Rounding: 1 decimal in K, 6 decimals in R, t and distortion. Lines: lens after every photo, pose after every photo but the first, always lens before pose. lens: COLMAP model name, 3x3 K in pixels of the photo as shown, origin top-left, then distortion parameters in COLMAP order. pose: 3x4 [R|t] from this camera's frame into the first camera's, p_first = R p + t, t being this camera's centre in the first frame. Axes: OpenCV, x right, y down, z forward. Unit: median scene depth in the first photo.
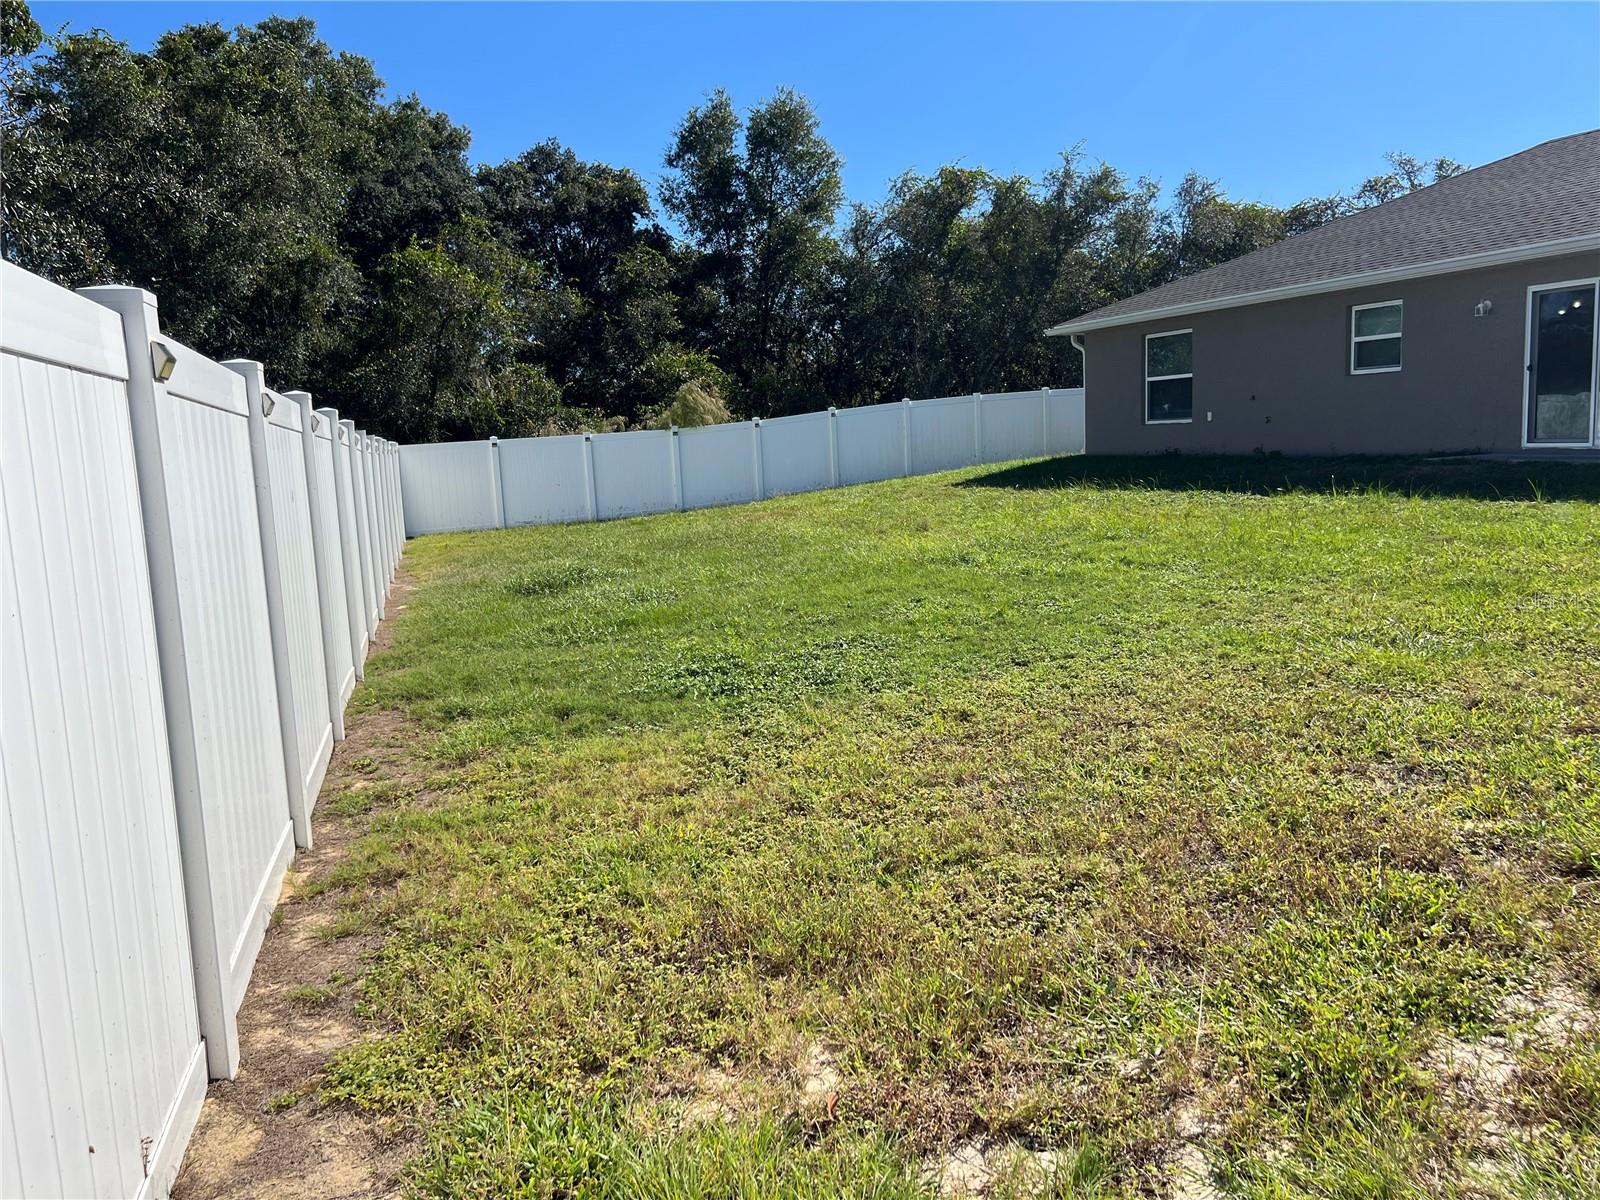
lens RADIAL K [[1193.2, 0, 806.6], [0, 1193.2, 588.4], [0, 0, 1]] dist [0.062870, -0.070630]
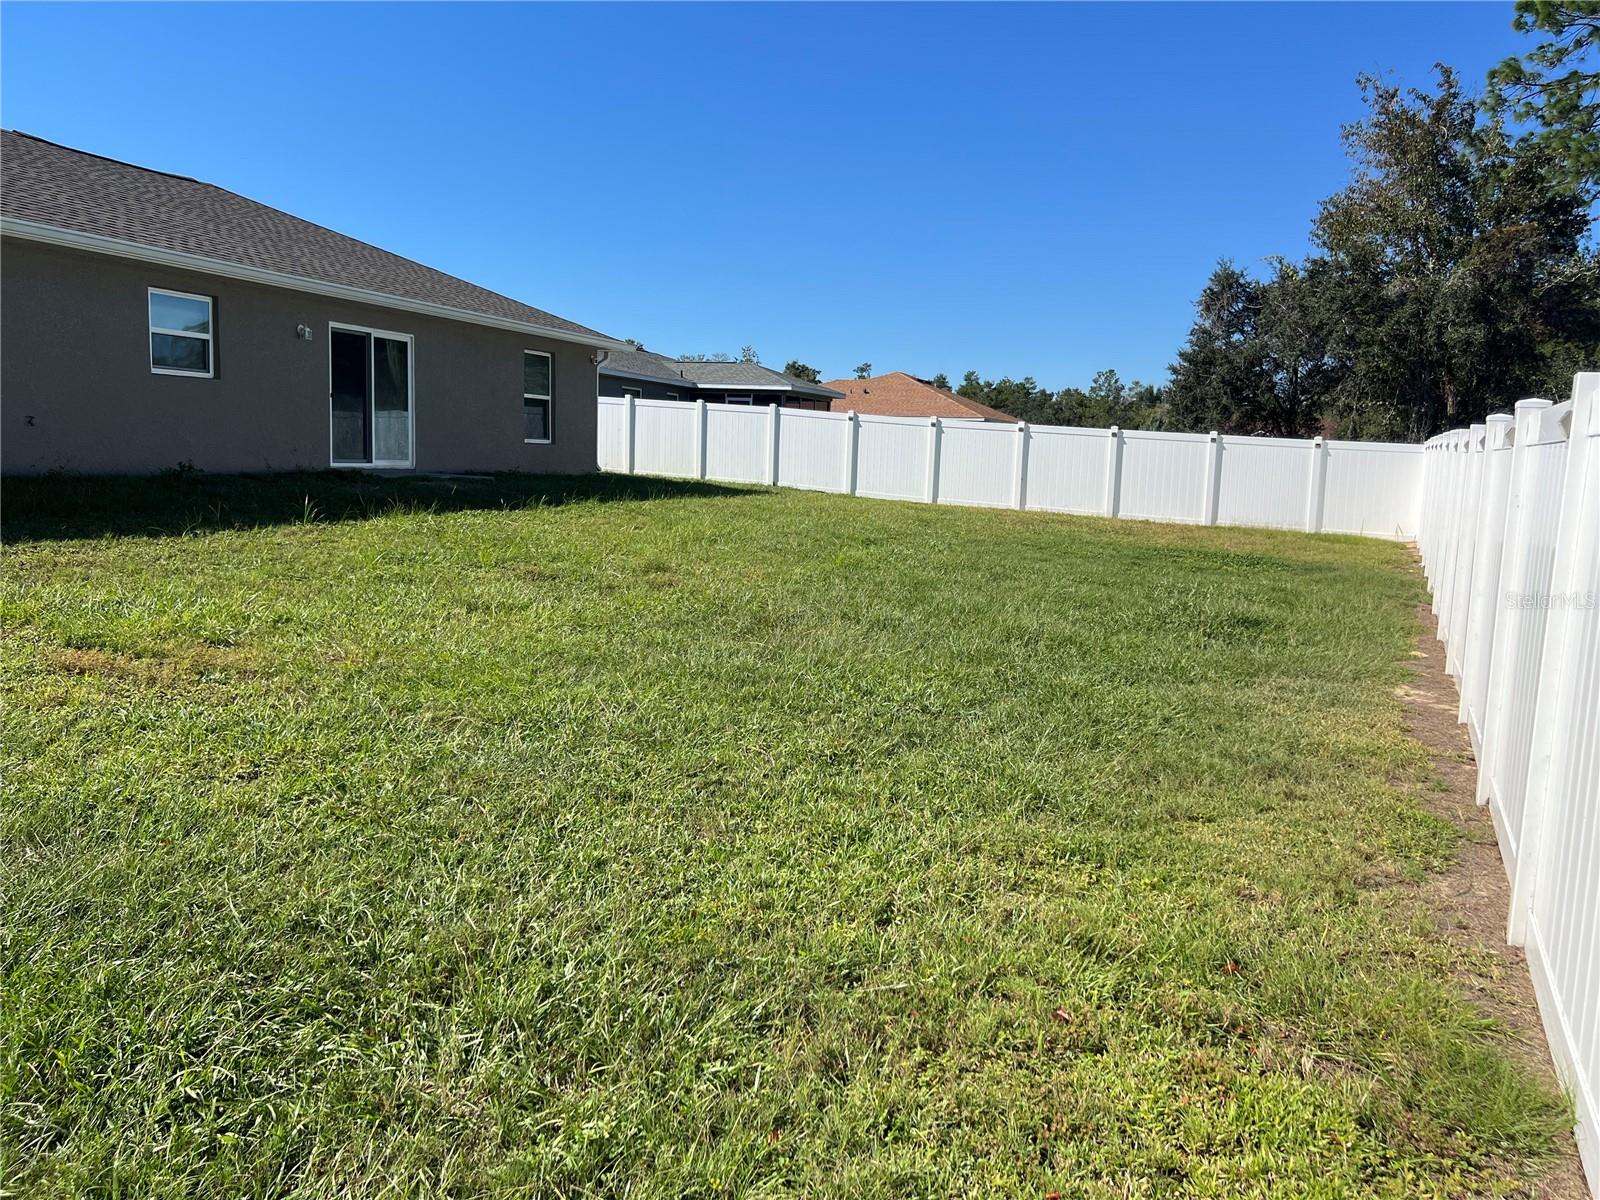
lens RADIAL K [[1193.2, 0, 803.2], [0, 1193.2, 594.5], [0, 0, 1]] dist [0.062870, -0.070630]
pose [[-0.727838, -0.085554, 0.680391, -1.099262], [0.060220, 0.980379, 0.187696, -0.423532], [-0.683100, 0.177586, -0.708405, 3.478773]]
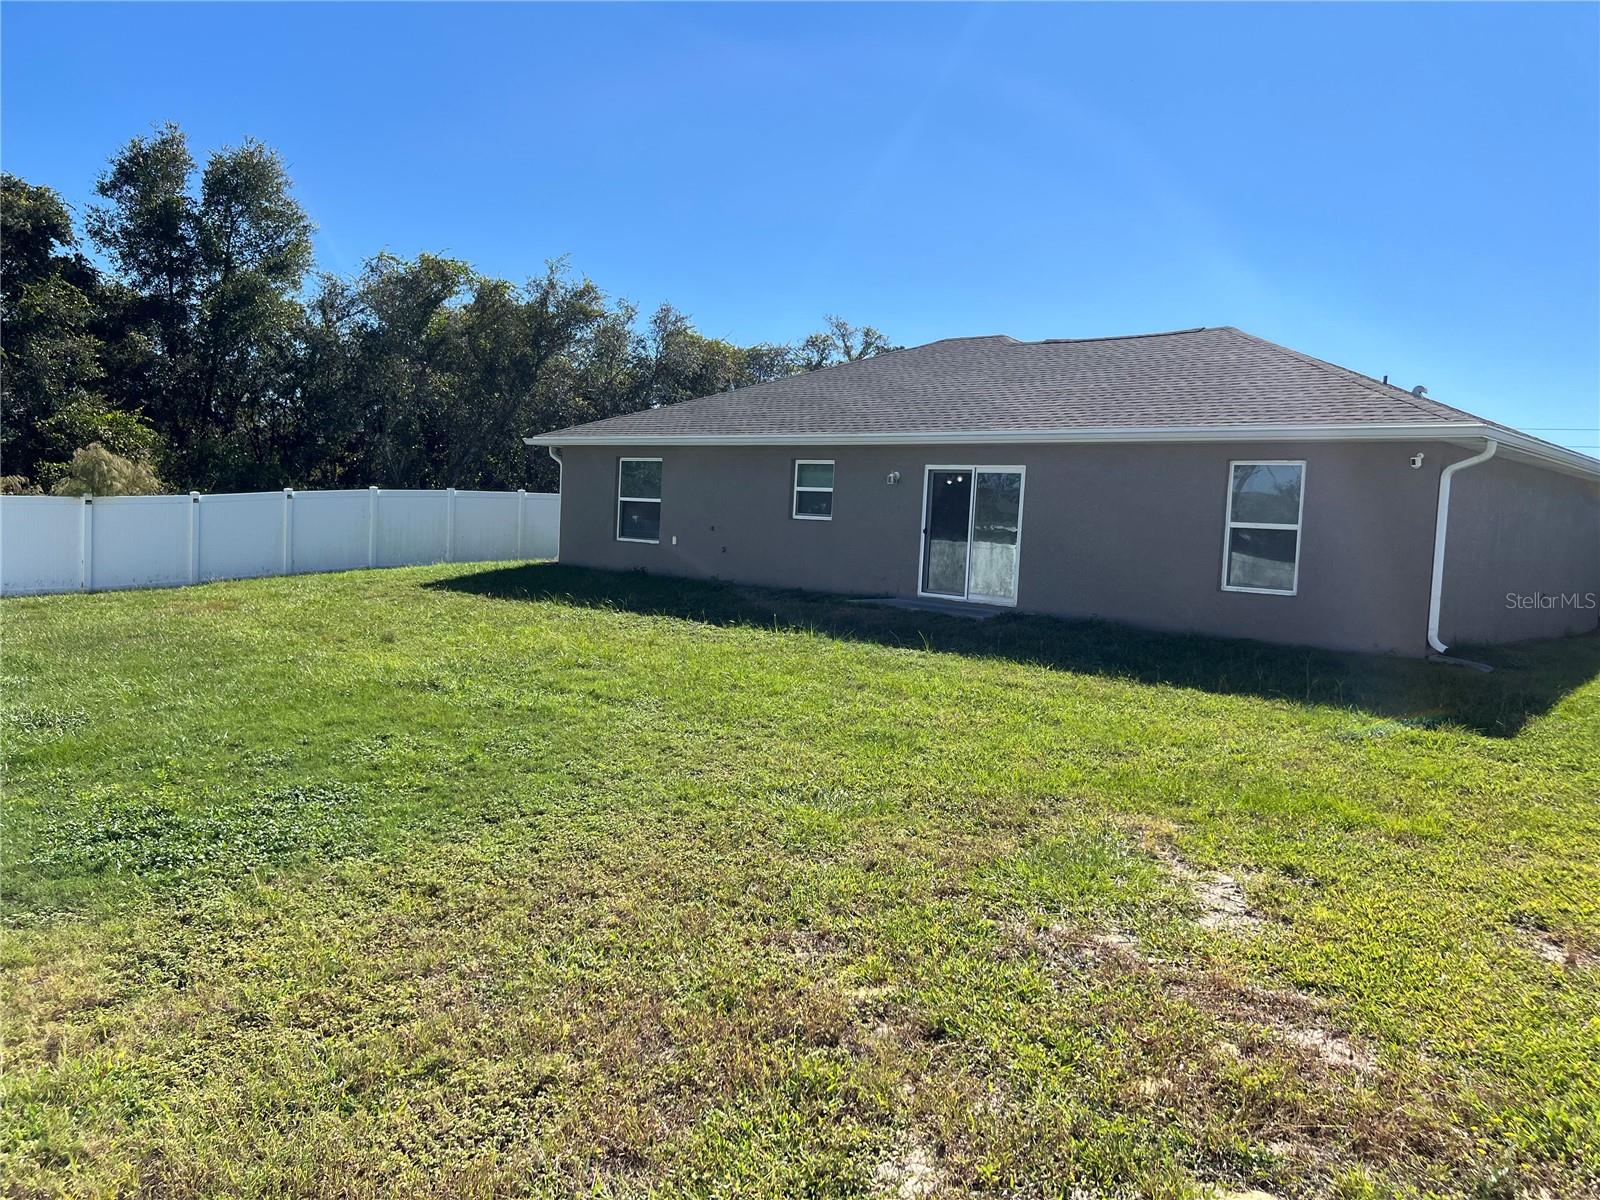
lens RADIAL K [[1193.2, 0, 810.2], [0, 1193.2, 589.0], [0, 0, 1]] dist [0.062870, -0.070630]
pose [[0.902835, 0.062910, 0.425360, -0.024460], [-0.033758, 0.996556, -0.075736, -0.069400], [-0.428660, 0.054018, 0.901850, -0.056058]]
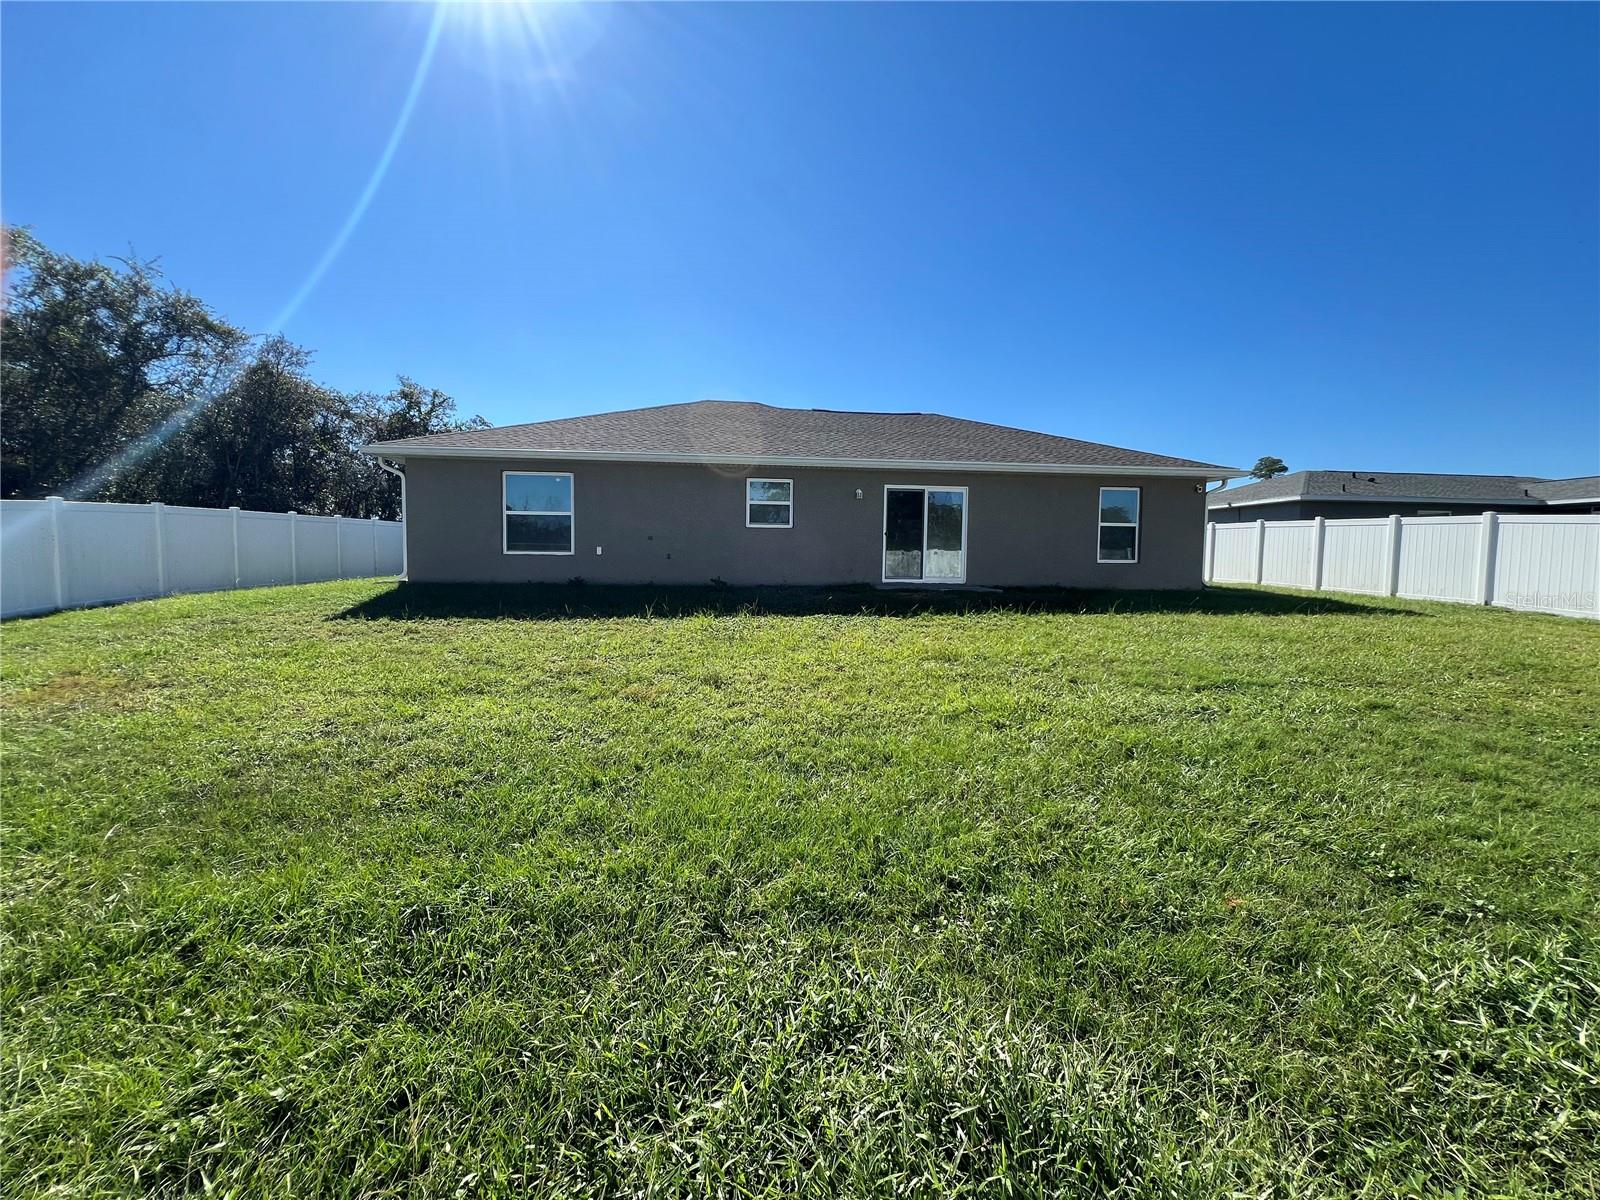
lens RADIAL K [[641.1, 0, 794.0], [0, 641.1, 563.6], [0, 0, 1]] dist [-0.007875, 0.002143]
pose [[0.290878, 0.023425, 0.956473, -0.622985], [0.097105, 0.993815, -0.053871, -0.245532], [-0.951820, 0.108548, 0.286804, 2.001494]]
